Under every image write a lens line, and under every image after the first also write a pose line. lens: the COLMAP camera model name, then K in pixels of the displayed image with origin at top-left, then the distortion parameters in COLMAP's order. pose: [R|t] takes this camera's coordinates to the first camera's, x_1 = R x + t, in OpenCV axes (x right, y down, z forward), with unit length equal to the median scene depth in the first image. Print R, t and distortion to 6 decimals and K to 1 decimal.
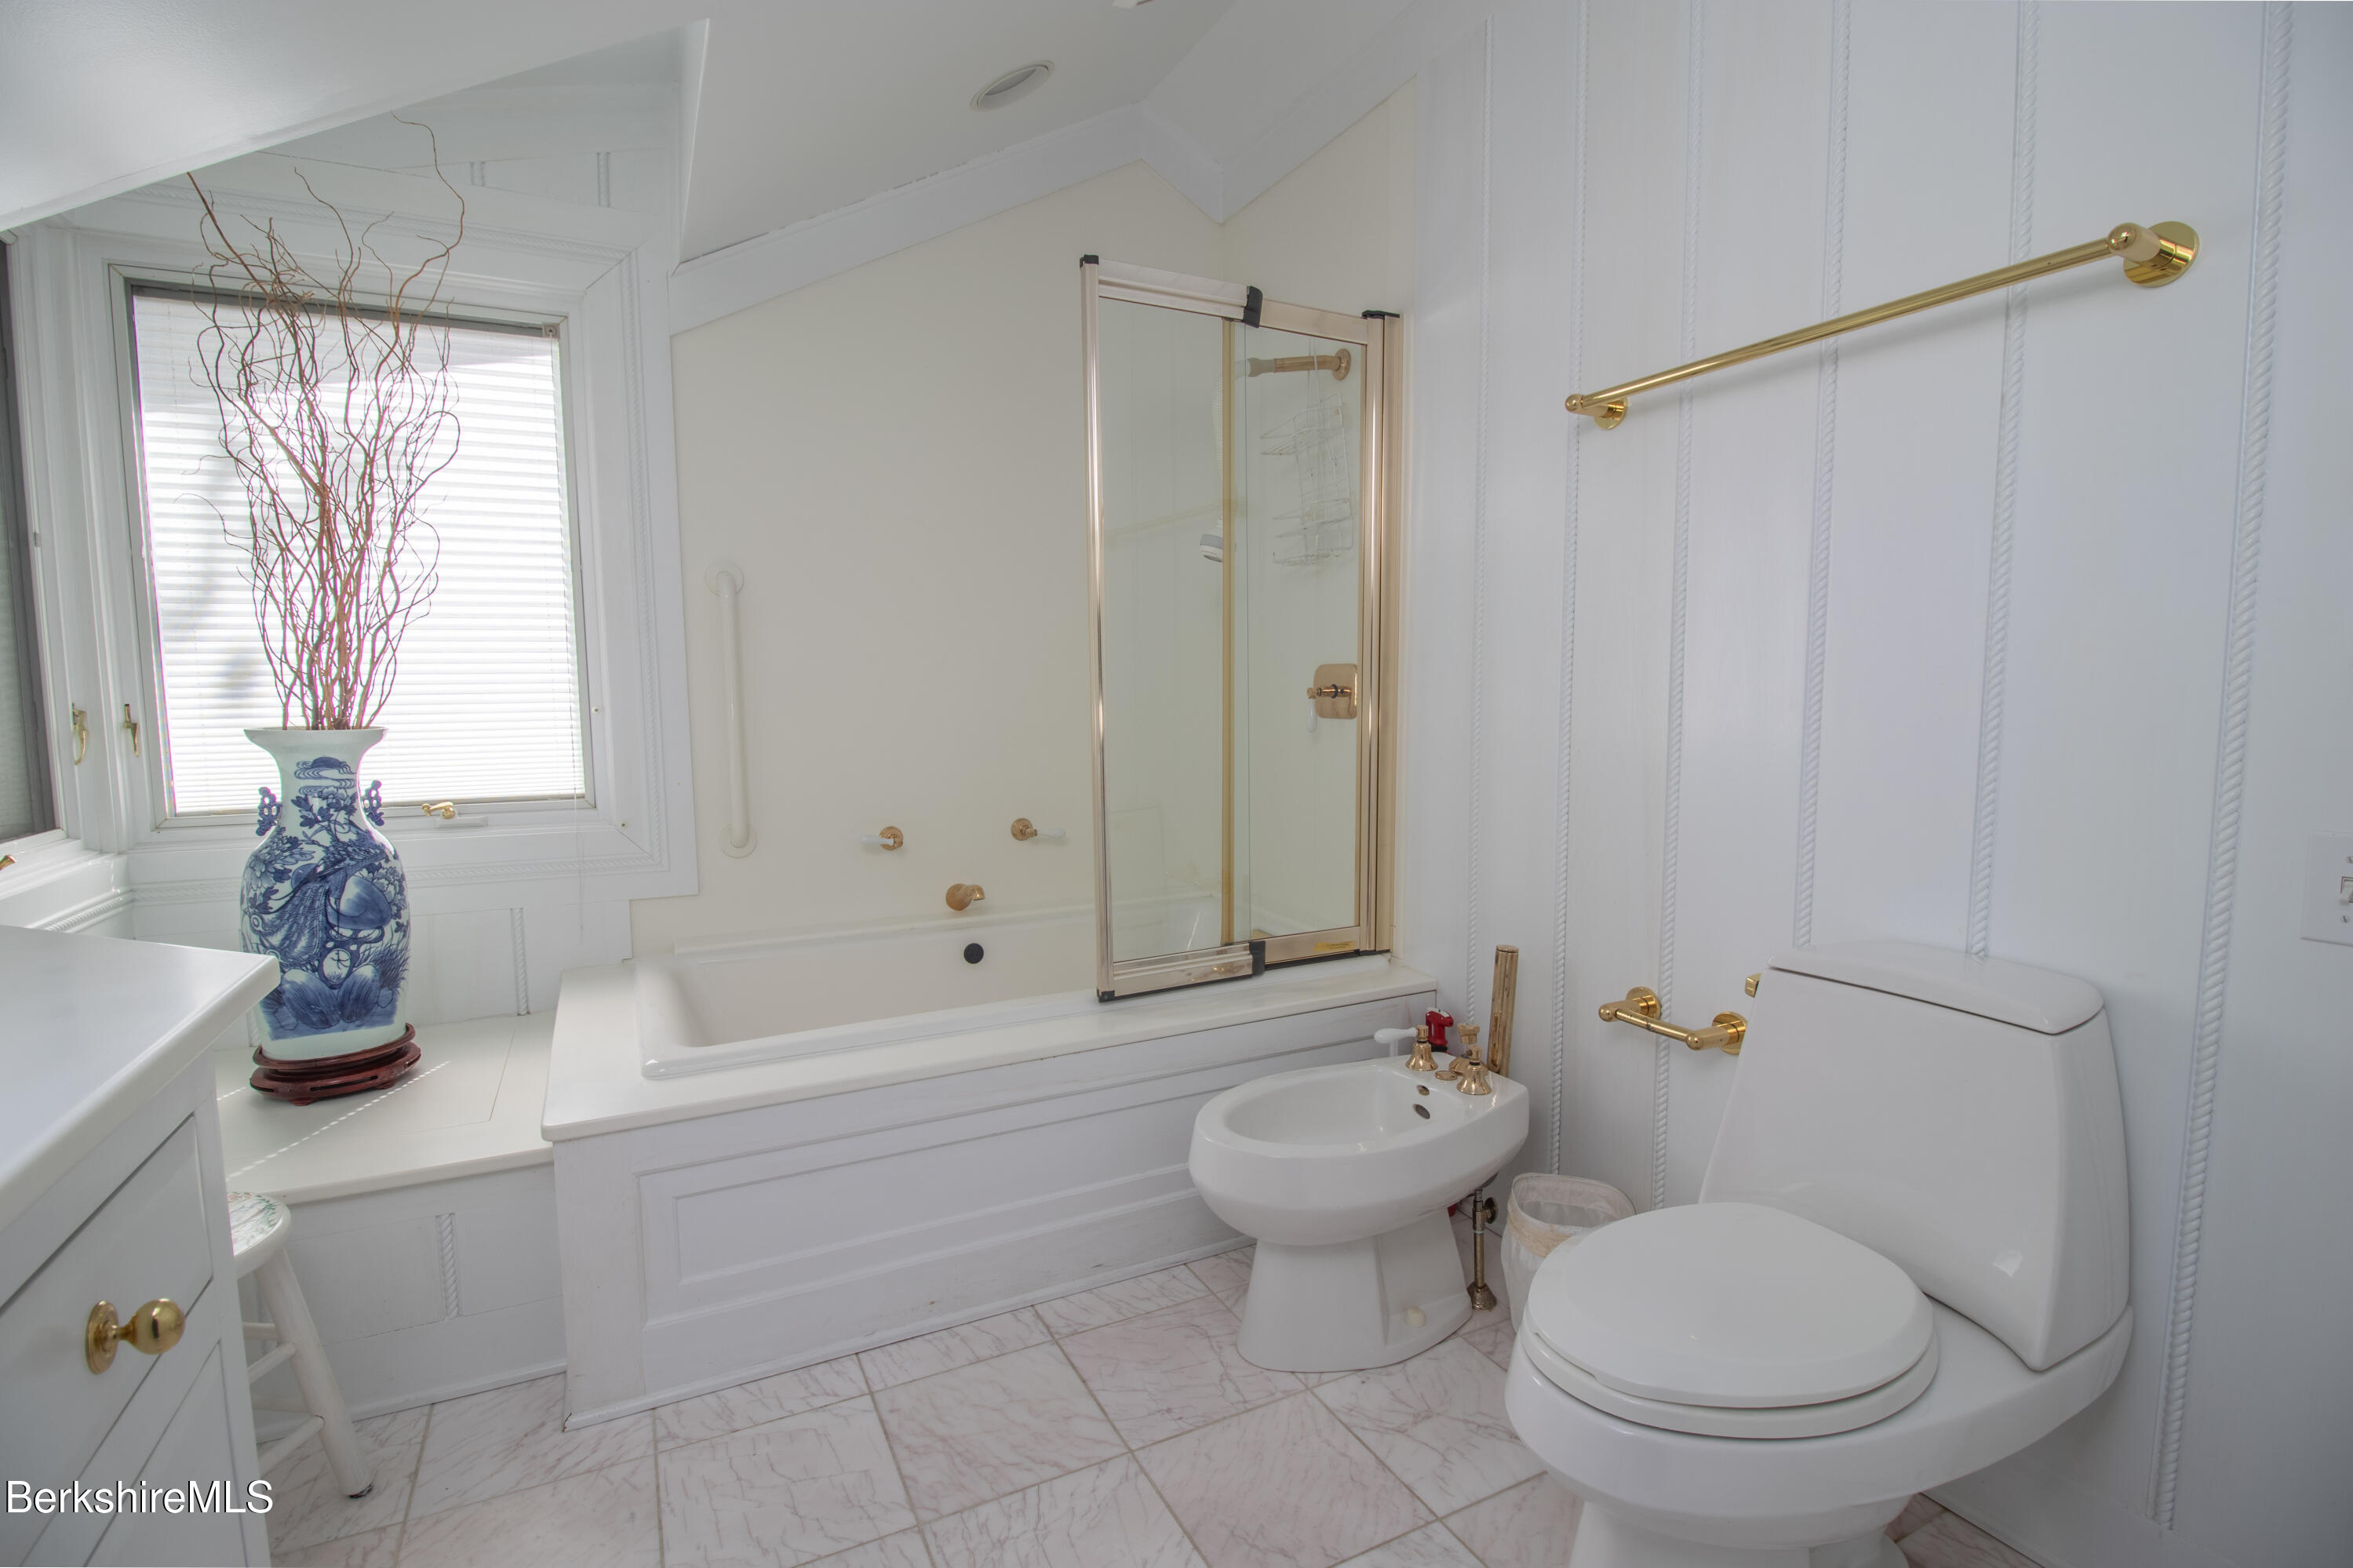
lens RADIAL K [[1094.1, 0, 1176.5], [0, 1094.1, 784.0], [0, 0, 1]] dist [0.002342, -0.013933]
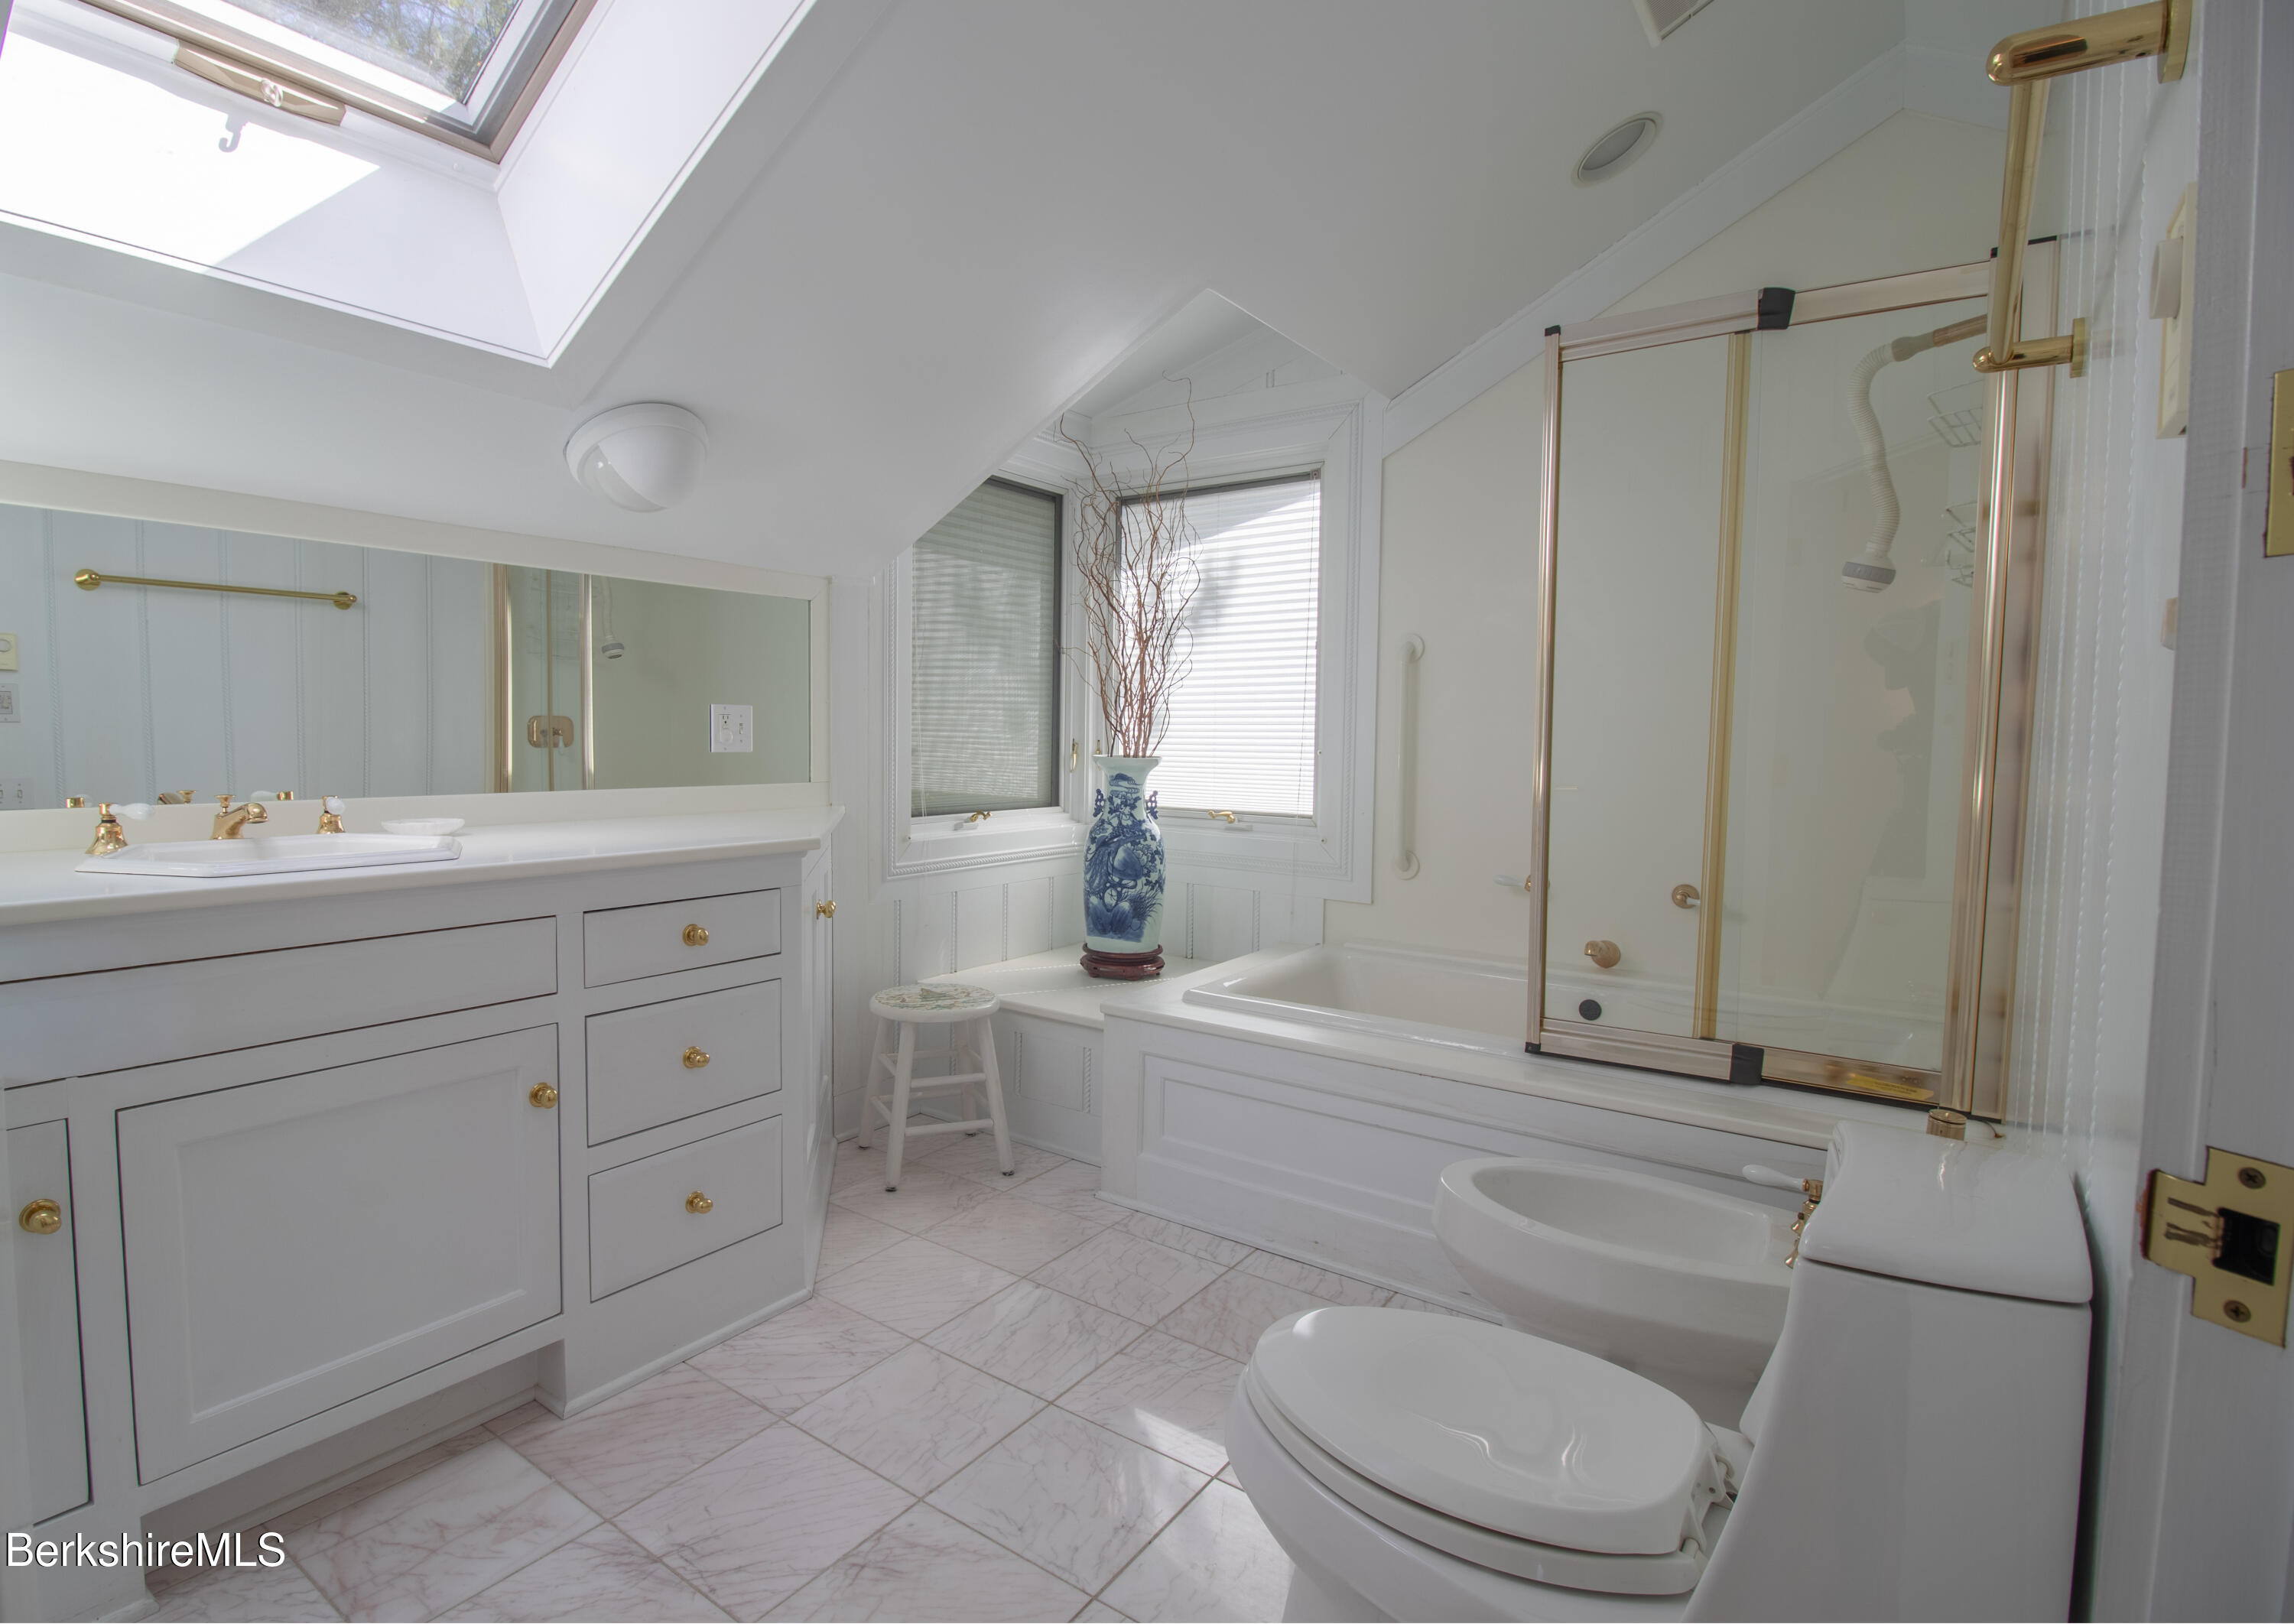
lens RADIAL K [[1159.6, 0, 1073.3], [0, 1159.6, 803.8], [0, 0, 1]] dist [0.022338, -0.000024]
pose [[0.444820, 0.068811, -0.892973, 0.756281], [-0.098680, 0.994739, 0.027497, -0.019598], [0.890167, 0.075887, 0.449271, 0.135163]]
